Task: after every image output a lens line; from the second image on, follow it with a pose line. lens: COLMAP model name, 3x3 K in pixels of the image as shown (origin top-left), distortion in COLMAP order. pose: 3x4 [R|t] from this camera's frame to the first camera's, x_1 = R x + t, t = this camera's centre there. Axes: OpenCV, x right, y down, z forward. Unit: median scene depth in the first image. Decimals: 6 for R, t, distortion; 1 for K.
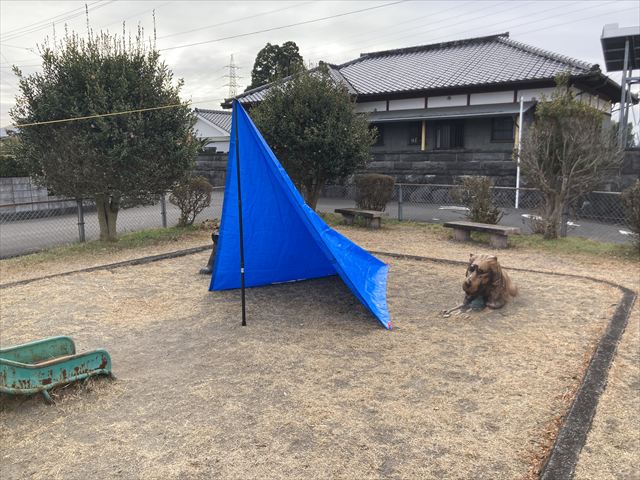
lens RADIAL K [[522.8, 0, 320.0], [0, 522.8, 240.0], [0, 0, 1]] dist [-0.000380, -0.003604]
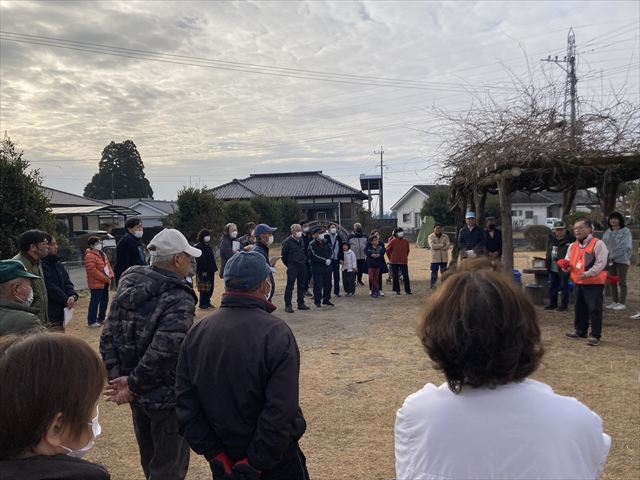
lens RADIAL K [[522.8, 0, 320.1], [0, 522.8, 239.9], [0, 0, 1]] dist [-0.000380, -0.003604]
pose [[0.884648, -0.064232, 0.461814, -0.760776], [0.116497, 0.989501, -0.085534, 0.113050], [-0.451471, 0.129468, 0.882843, -1.047421]]
